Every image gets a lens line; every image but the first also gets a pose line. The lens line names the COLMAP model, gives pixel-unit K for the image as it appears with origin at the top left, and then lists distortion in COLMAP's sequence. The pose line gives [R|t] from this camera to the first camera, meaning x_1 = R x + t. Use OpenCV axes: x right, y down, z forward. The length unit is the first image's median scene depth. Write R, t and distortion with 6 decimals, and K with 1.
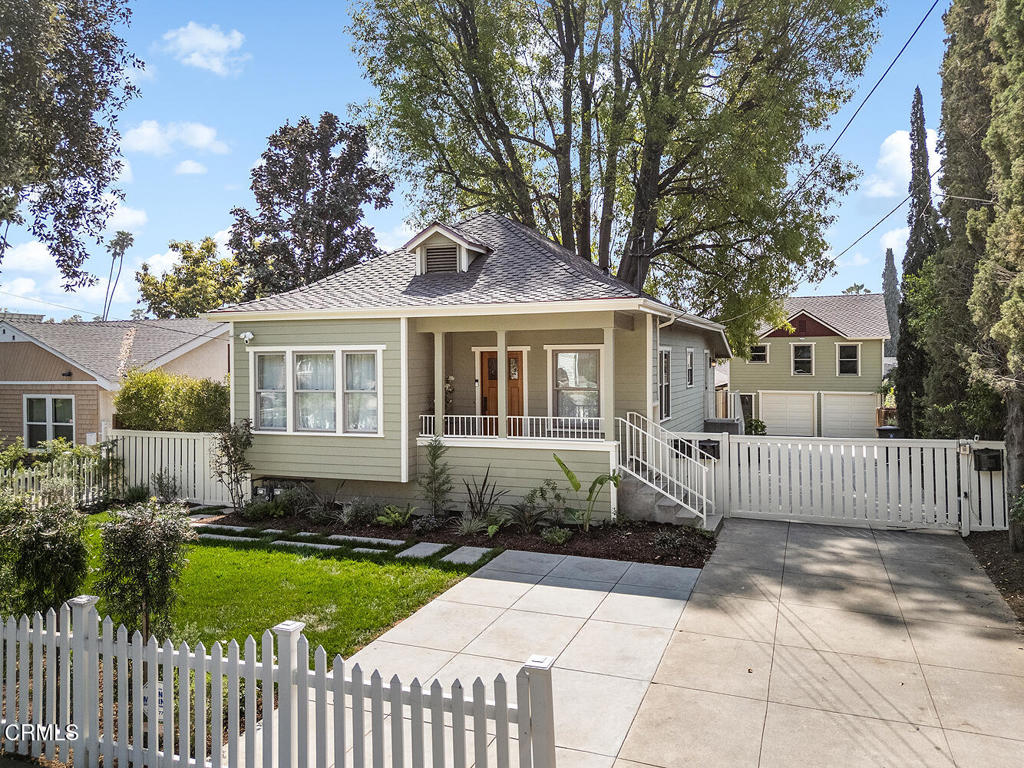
lens RADIAL K [[774.8, 0, 512.7], [0, 774.8, 359.3], [0, 0, 1]] dist [0.057035, -0.044400]
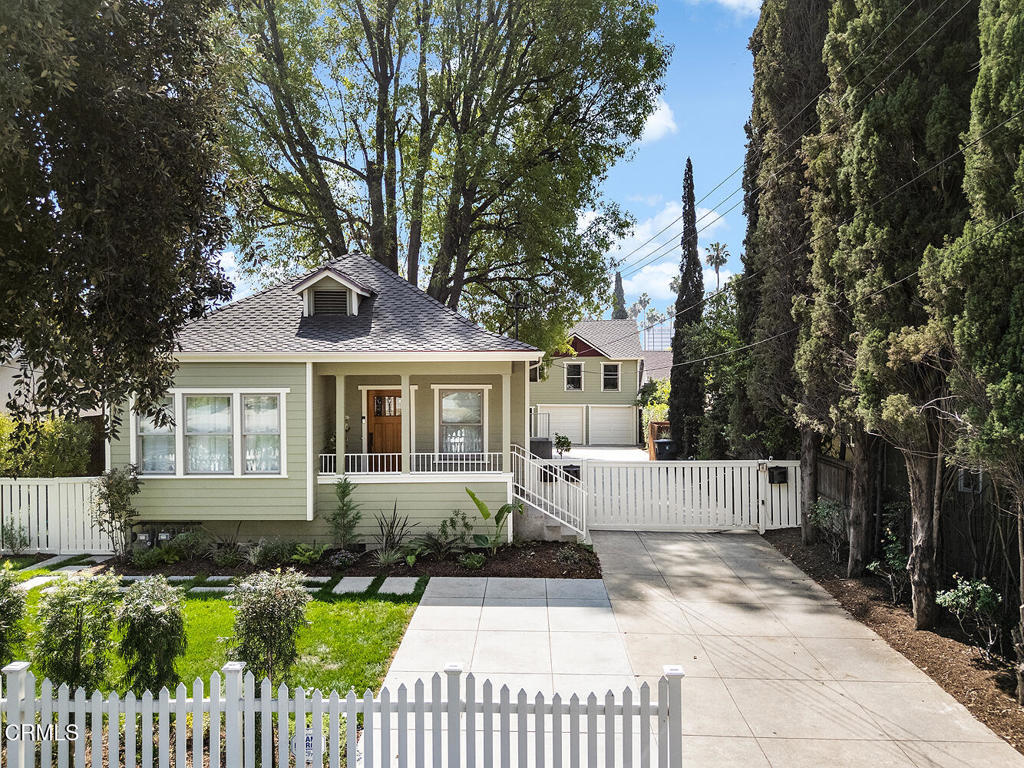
lens RADIAL K [[773.2, 0, 512.0], [0, 773.2, 384.0], [0, 0, 1]] dist [0.062114, -0.053851]
pose [[0.944068, -0.004983, 0.329713, -0.213894], [-0.004144, 0.999628, 0.026972, -0.050553], [-0.329724, -0.026830, 0.943696, -0.067376]]
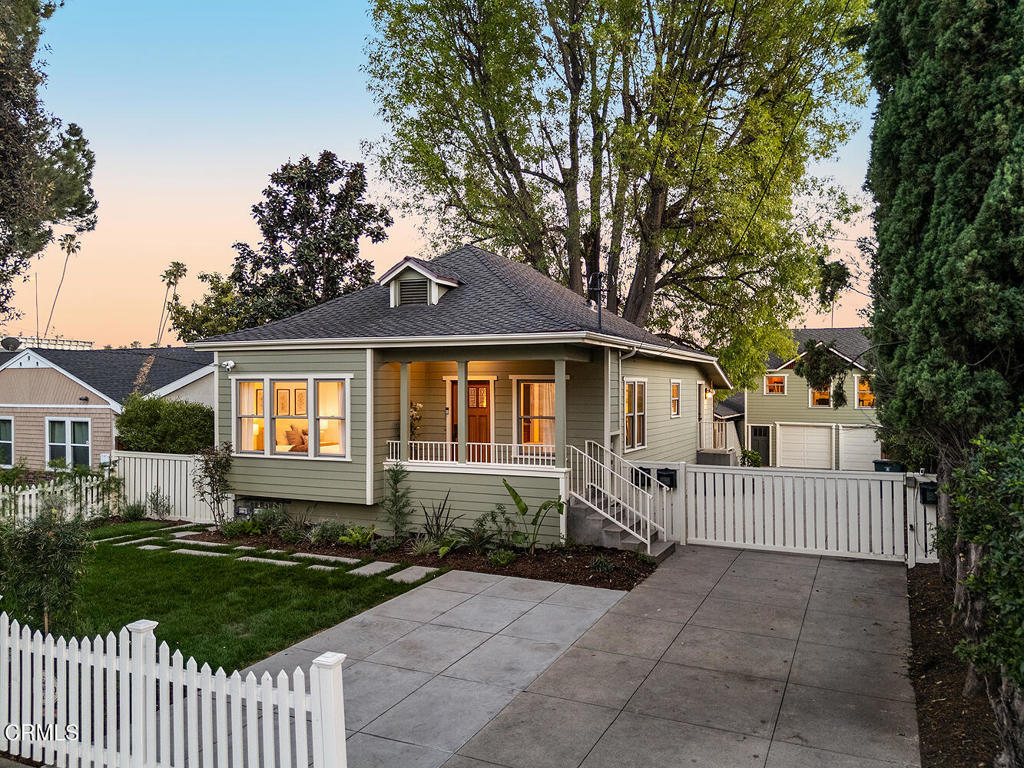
lens RADIAL K [[773.2, 0, 512.0], [0, 773.2, 384.0], [0, 0, 1]] dist [0.062114, -0.053851]
pose [[0.998090, 0.009581, -0.061037, 0.109143], [-0.009912, 0.999938, -0.005117, -0.001254], [0.060984, 0.005712, 0.998122, -0.034973]]
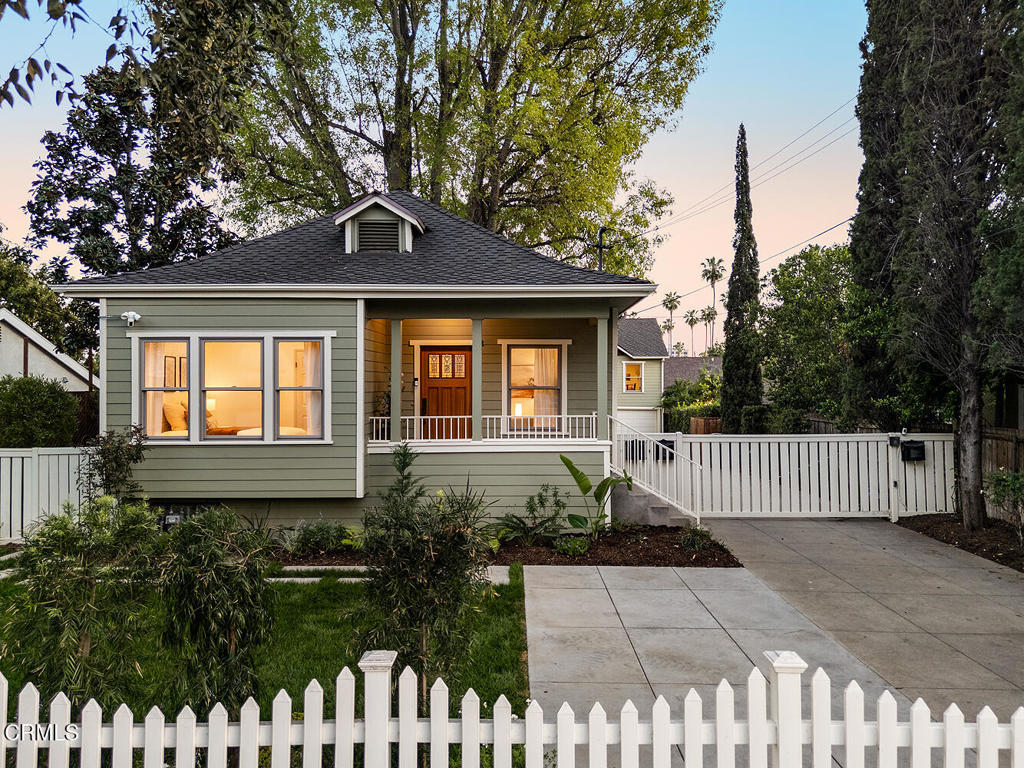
lens RADIAL K [[773.2, 0, 512.0], [0, 773.2, 384.0], [0, 0, 1]] dist [0.062114, -0.053851]
pose [[0.935703, 0.006425, 0.352731, -0.264171], [-0.005235, 0.999977, -0.004328, 0.037822], [-0.352751, 0.002203, 0.935715, 0.158366]]
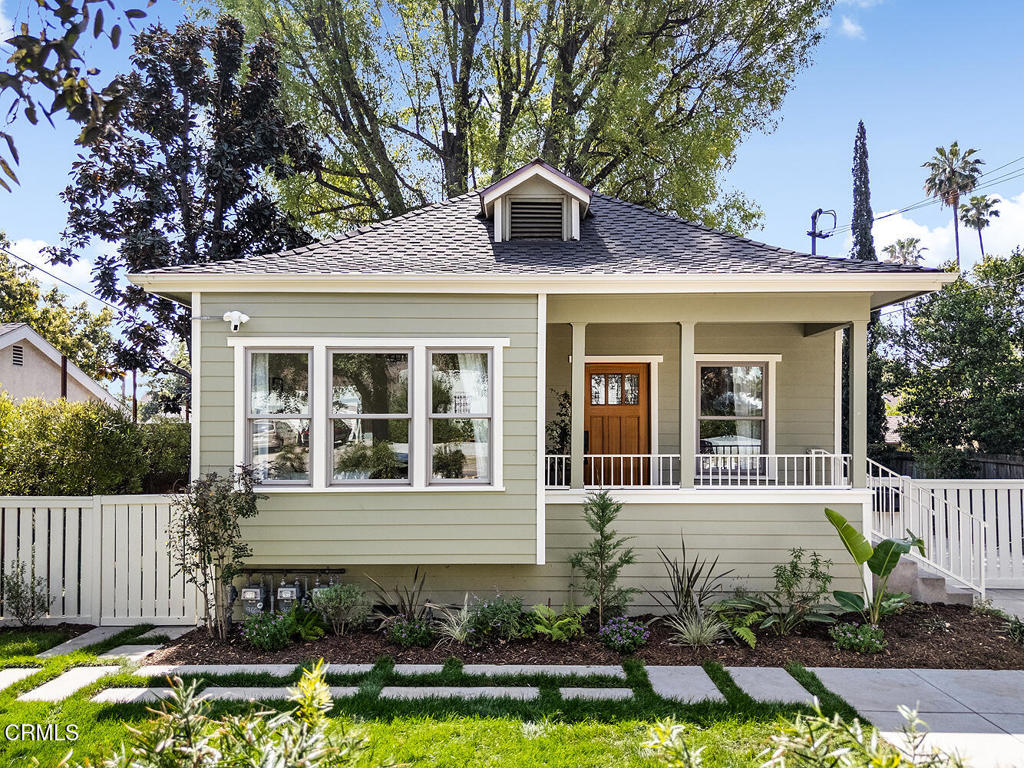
lens RADIAL K [[789.2, 0, 509.5], [0, 789.2, 417.4], [0, 0, 1]] dist [0.041269, -0.004747]
pose [[0.934395, 0.010953, 0.356069, -0.362397], [-0.007071, 0.999901, -0.012200, 0.047725], [-0.356167, 0.008881, 0.934380, 0.403259]]
